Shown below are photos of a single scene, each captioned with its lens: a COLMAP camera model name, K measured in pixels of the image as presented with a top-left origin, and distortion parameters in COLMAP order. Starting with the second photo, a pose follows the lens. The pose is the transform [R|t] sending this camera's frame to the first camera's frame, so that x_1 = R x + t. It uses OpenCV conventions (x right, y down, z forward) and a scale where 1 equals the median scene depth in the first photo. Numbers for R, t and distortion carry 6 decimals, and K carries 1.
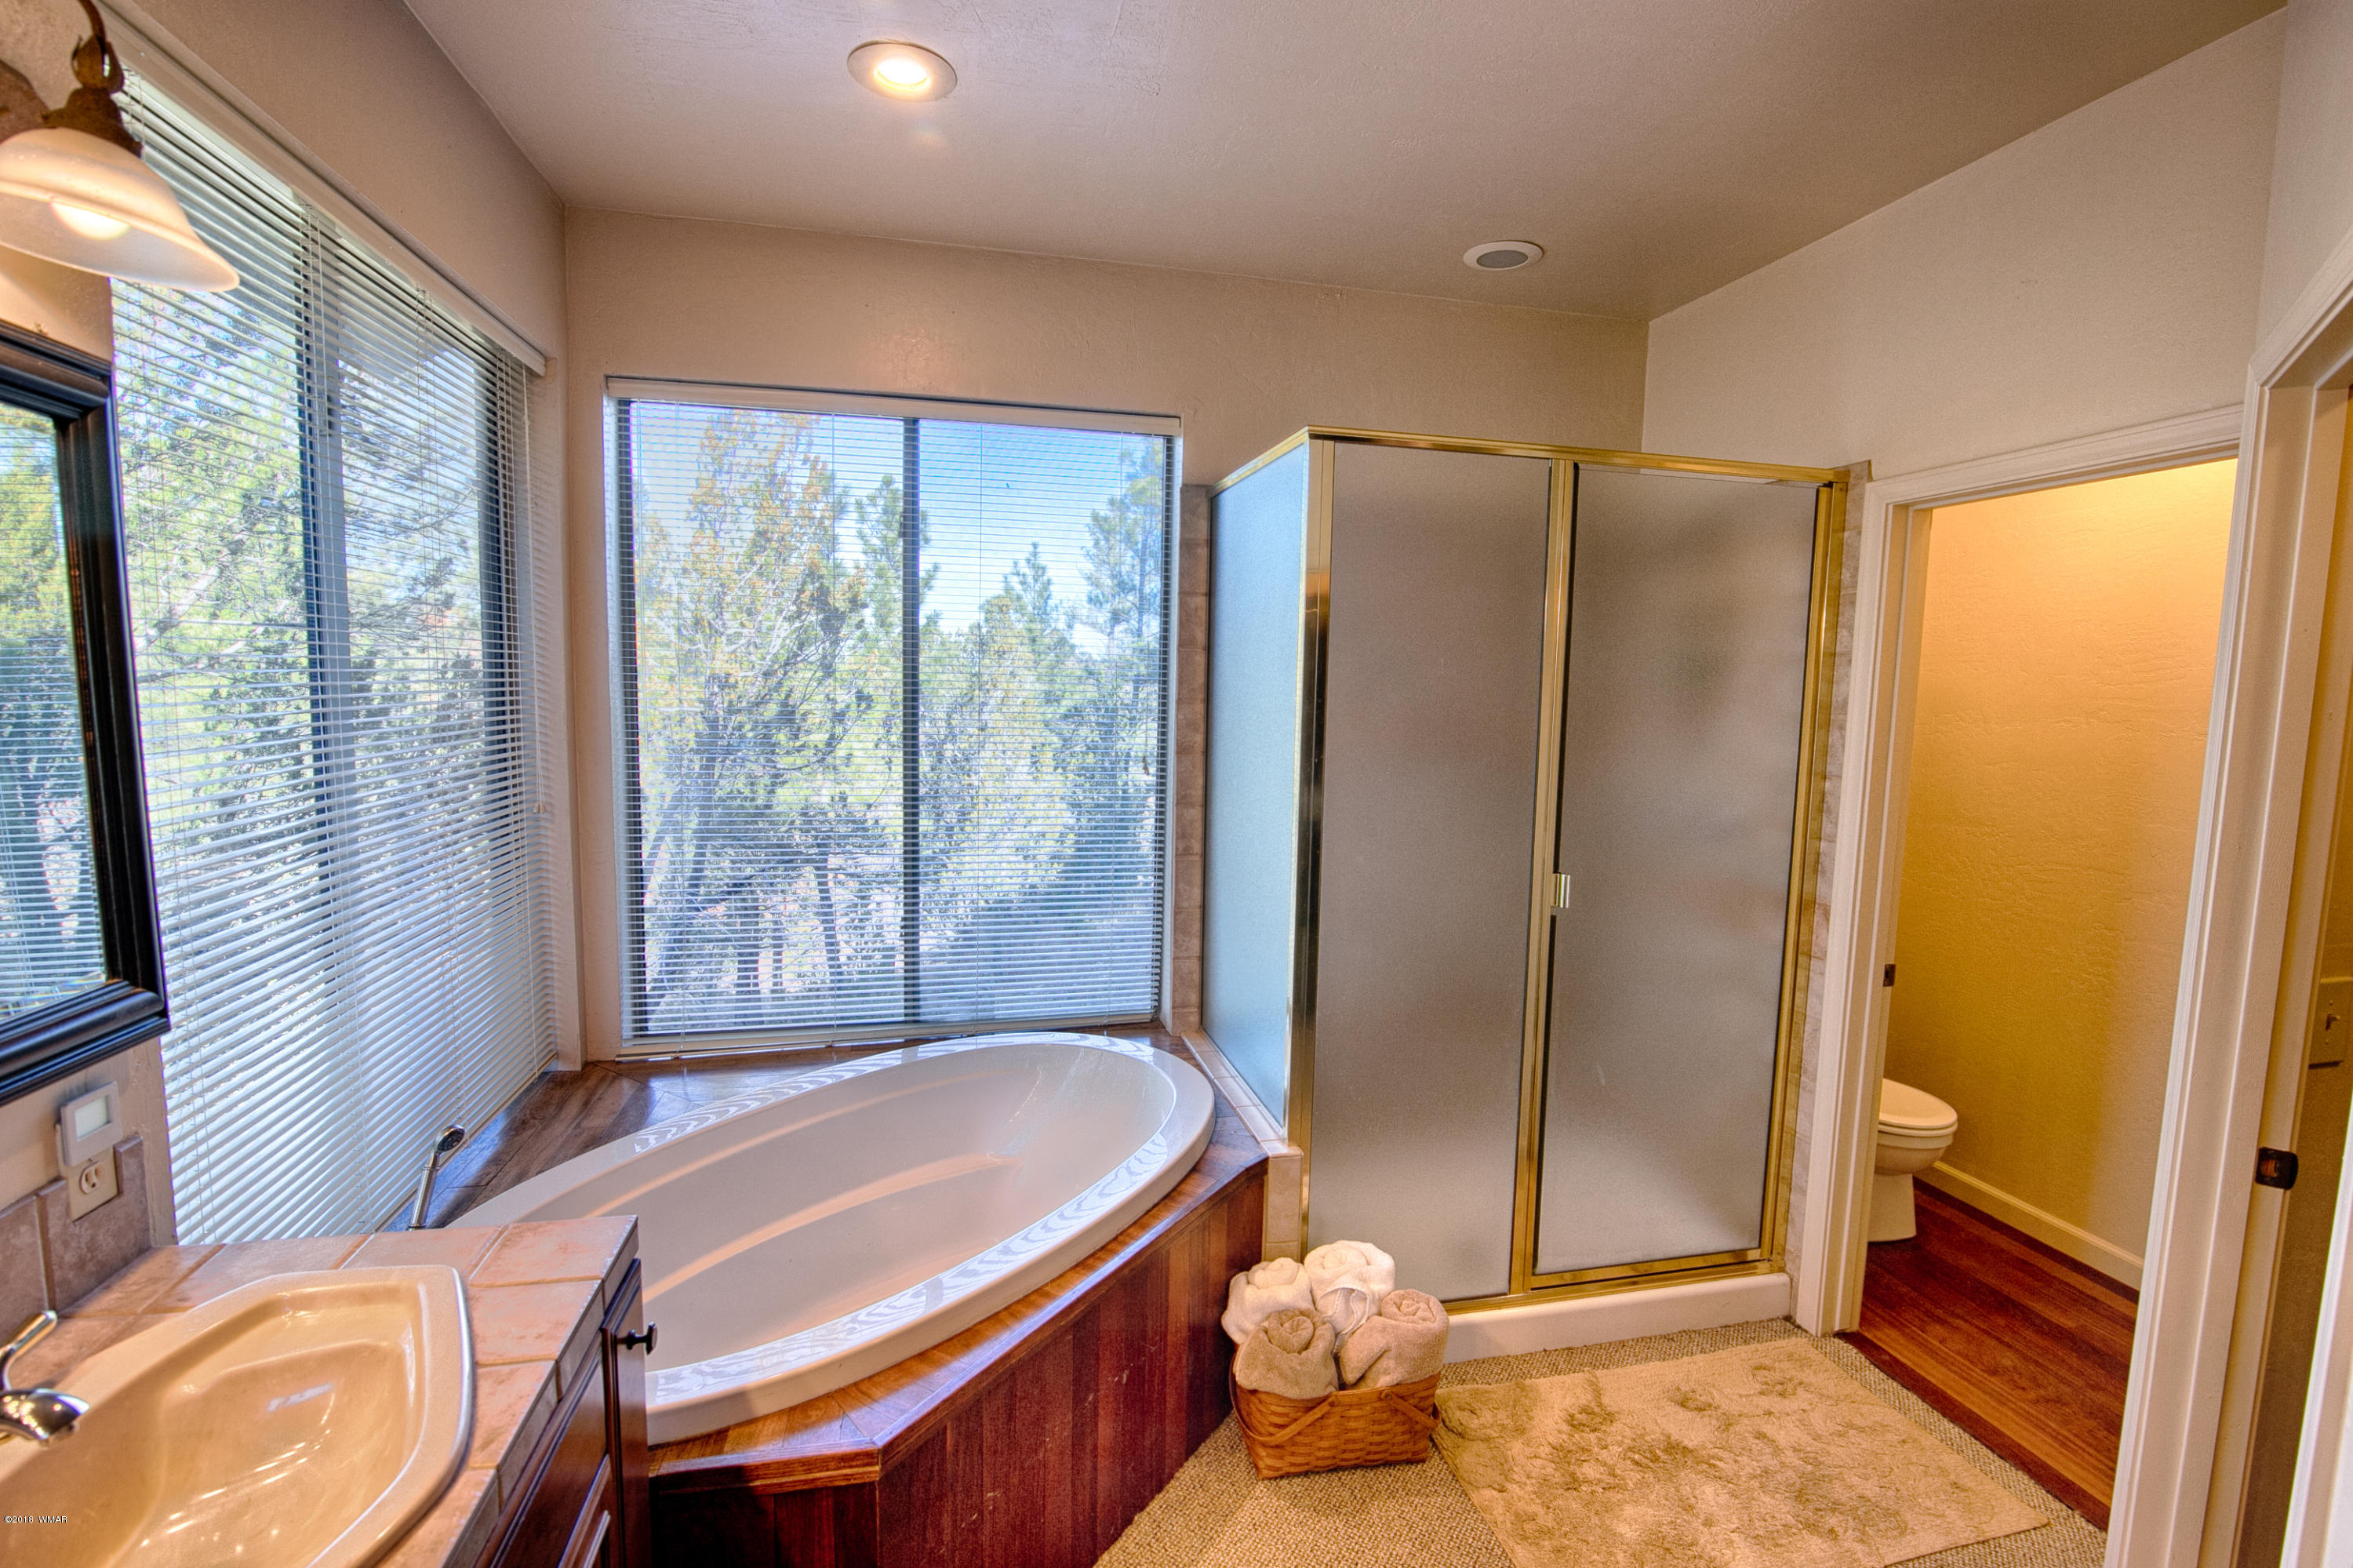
lens RADIAL K [[1070.9, 0, 1171.7], [0, 1070.9, 796.3], [0, 0, 1]] dist [-0.017408, -0.000733]
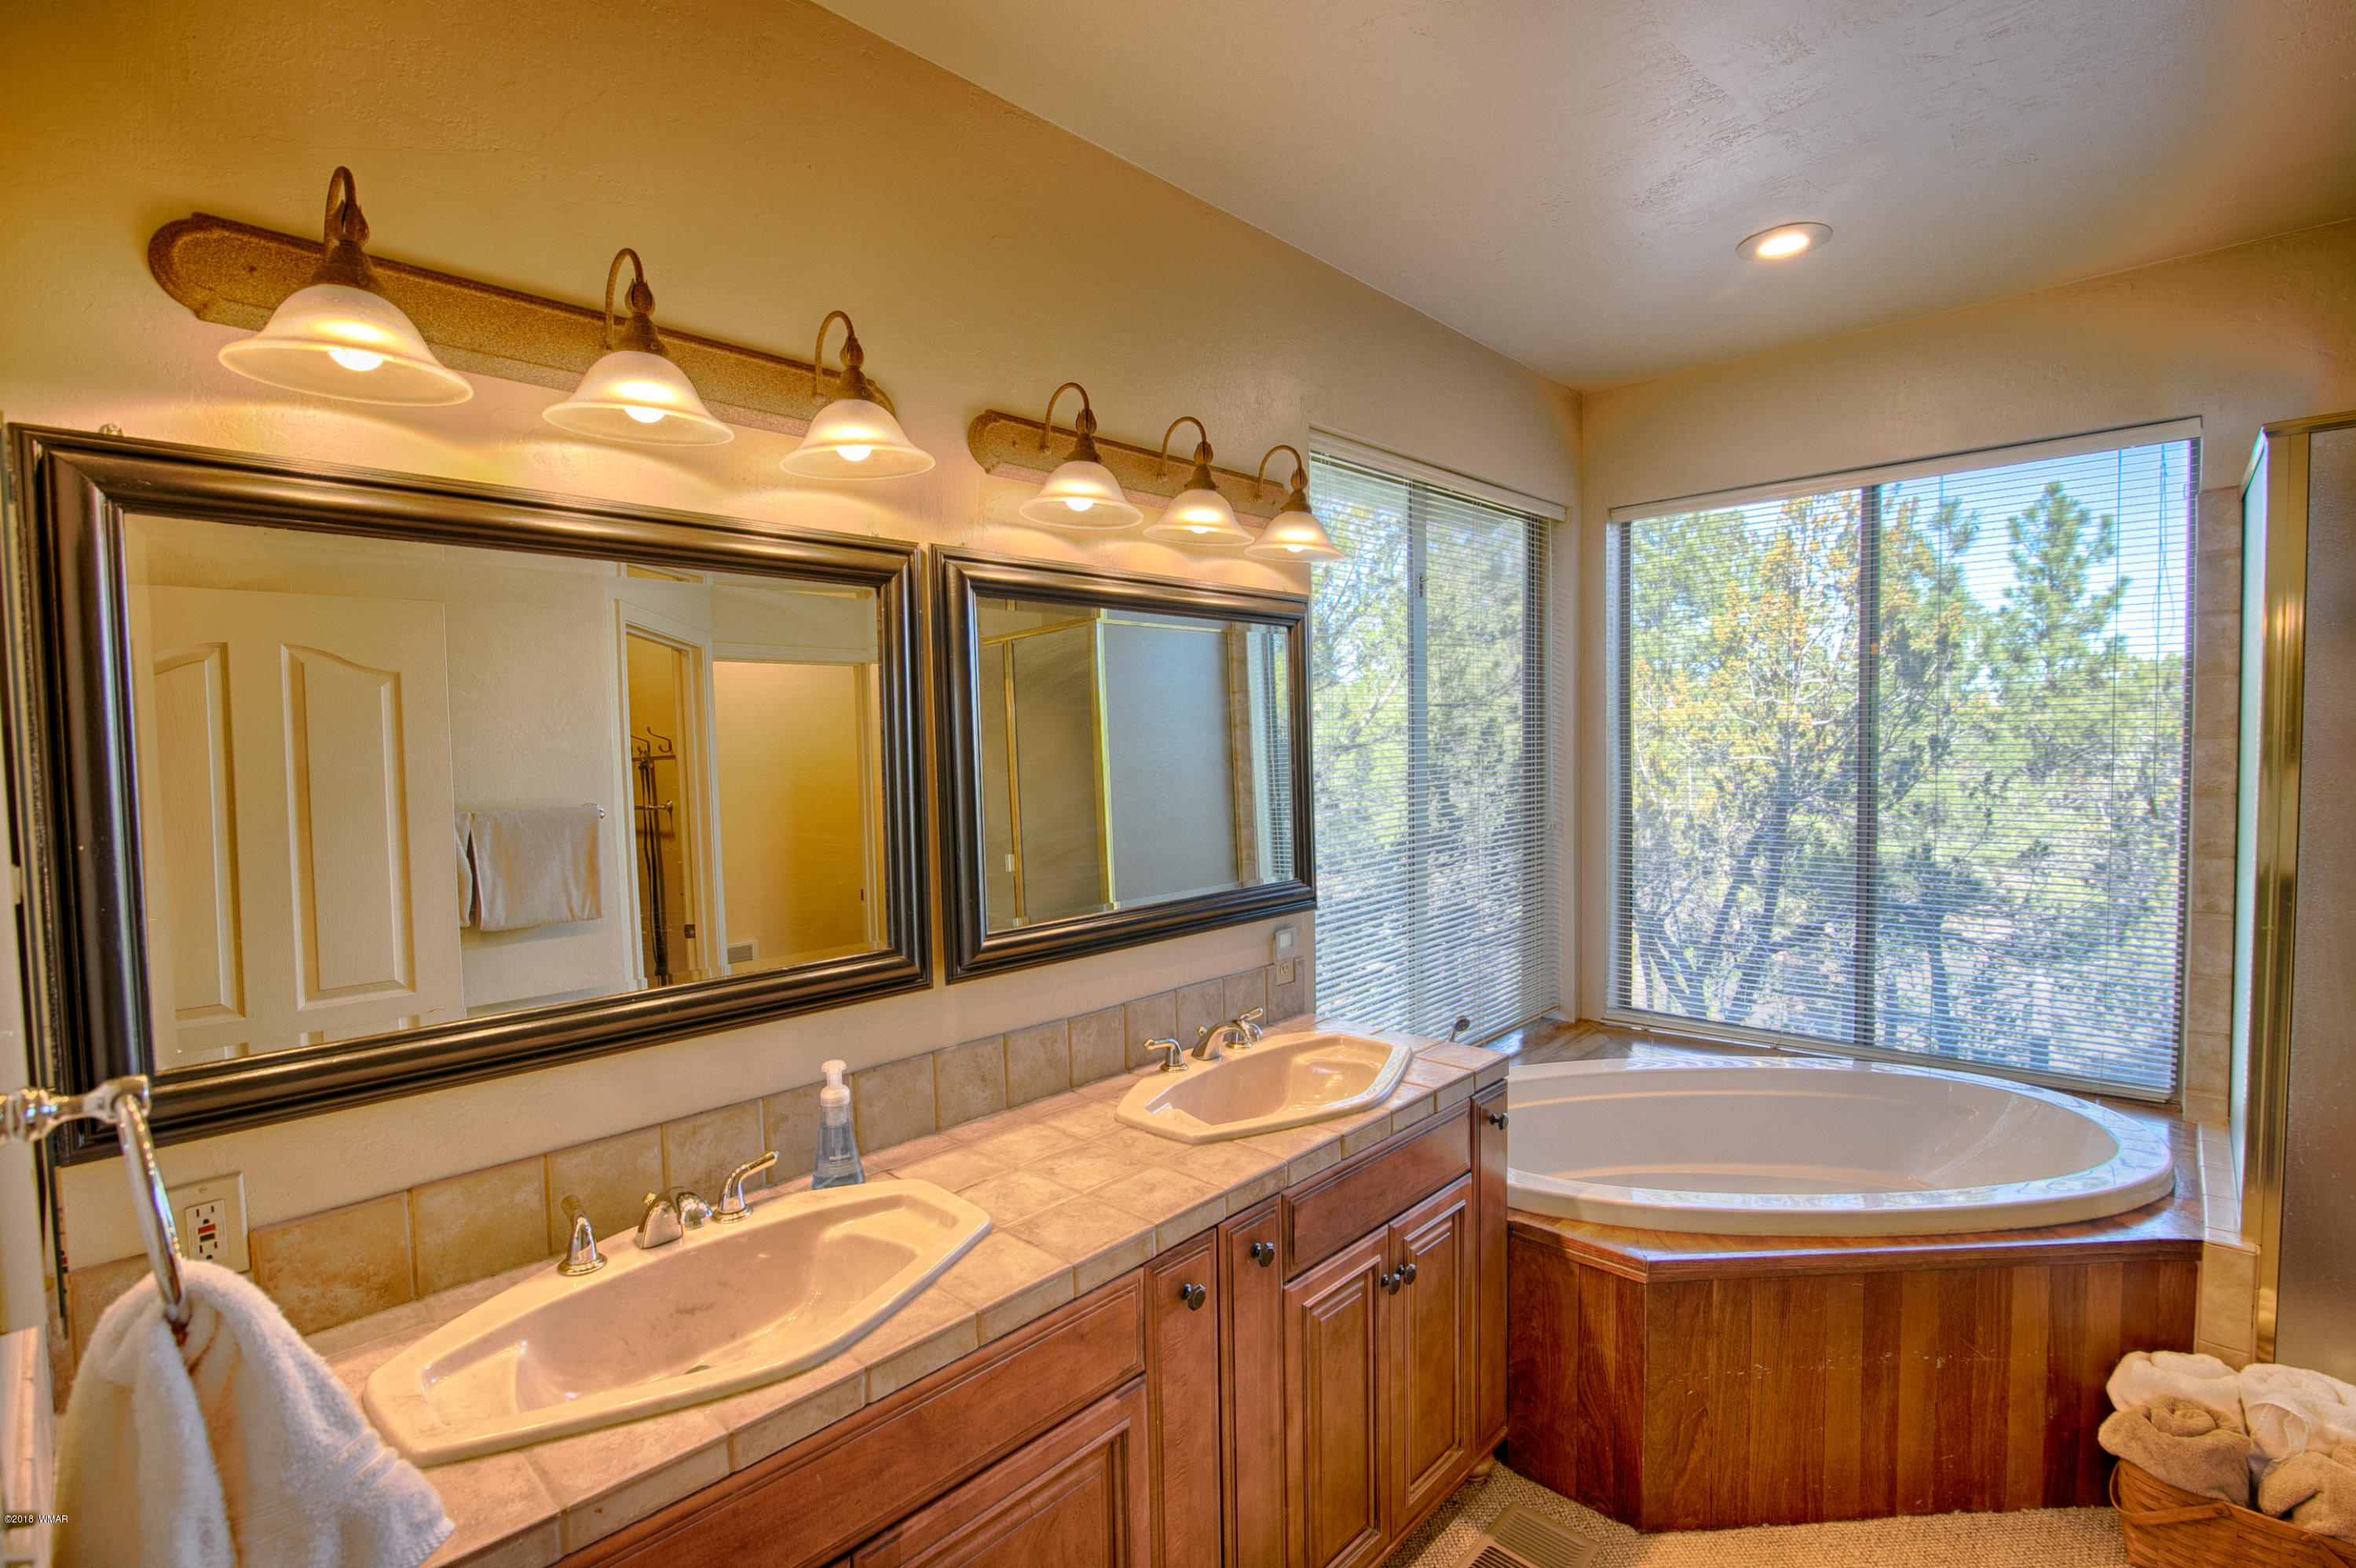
lens RADIAL K [[1077.6, 0, 1178.0], [0, 1077.6, 784.0], [0, 0, 1]] dist [-0.016177, -0.000417]
pose [[0.553705, 0.001363, -0.832712, 0.358941], [-0.052754, 0.998047, -0.033445, 0.032978], [0.831040, 0.062447, 0.552695, -0.226181]]
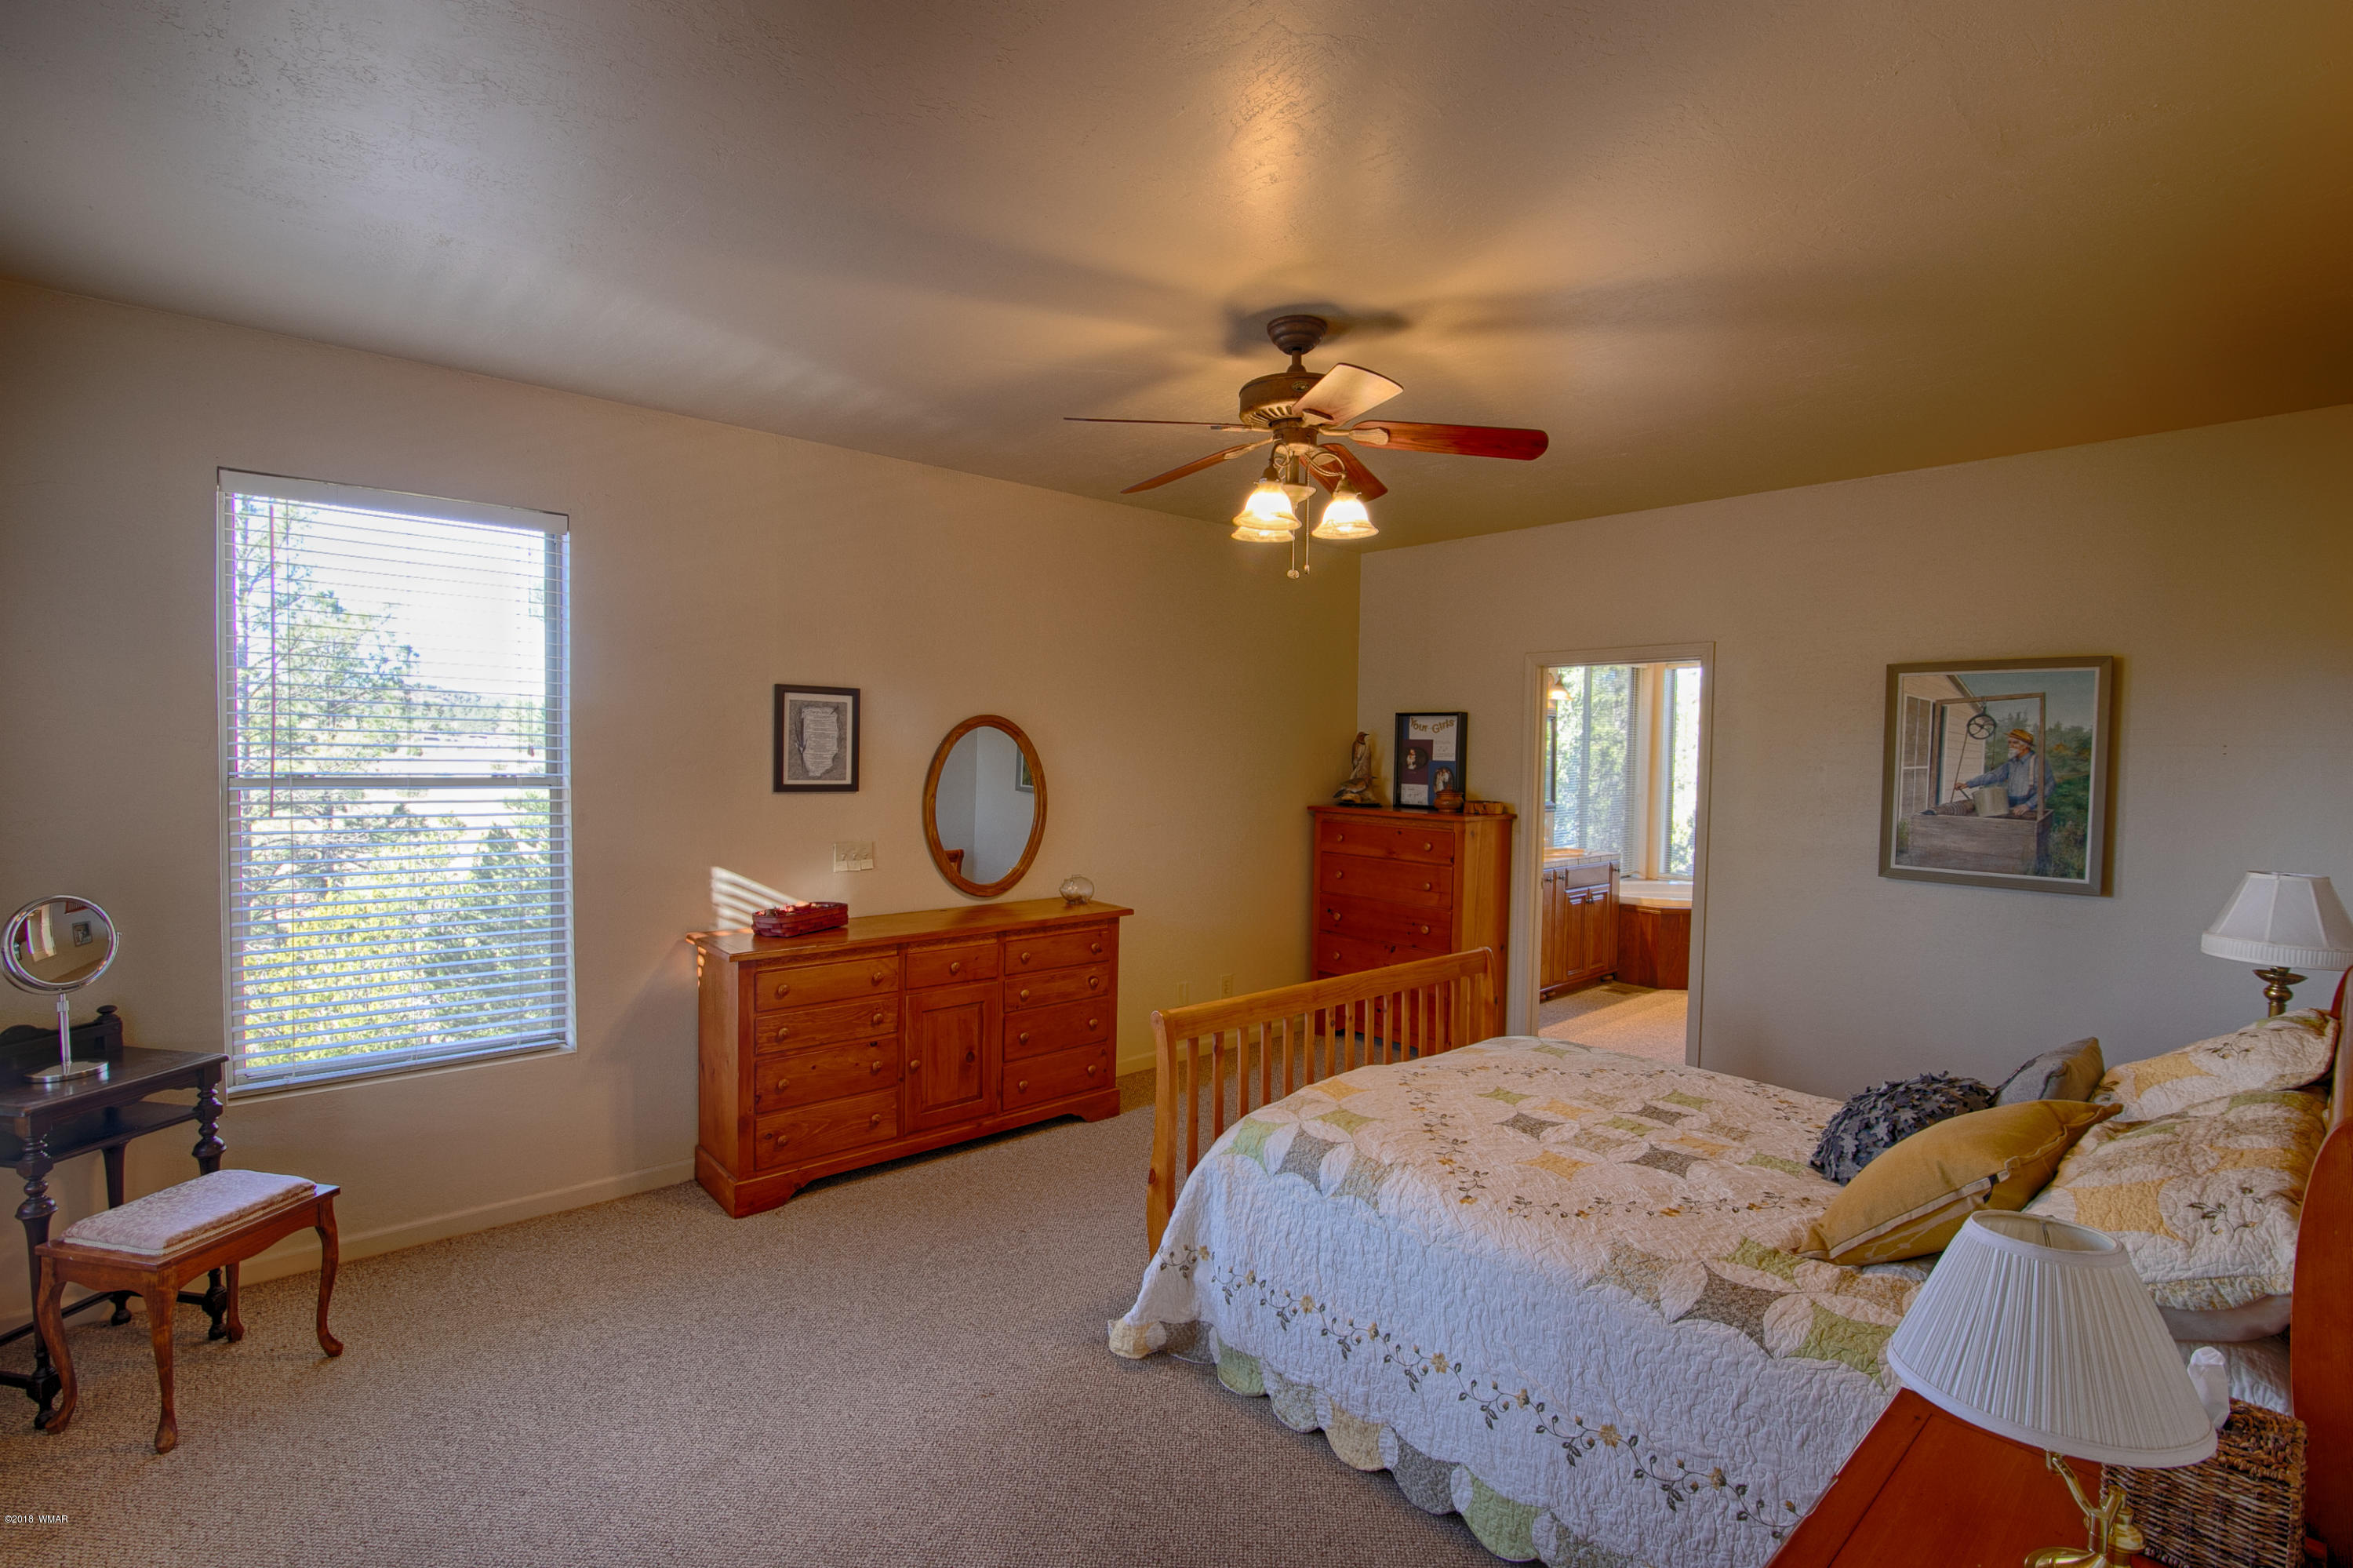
lens RADIAL K [[1076.4, 0, 1176.5], [0, 1076.4, 784.0], [0, 0, 1]] dist [-0.016177, -0.000417]
pose [[0.486137, 0.012499, -0.873793, 1.890433], [-0.090898, 0.995197, -0.036335, 0.267643], [0.869142, 0.097090, 0.484938, -2.181228]]
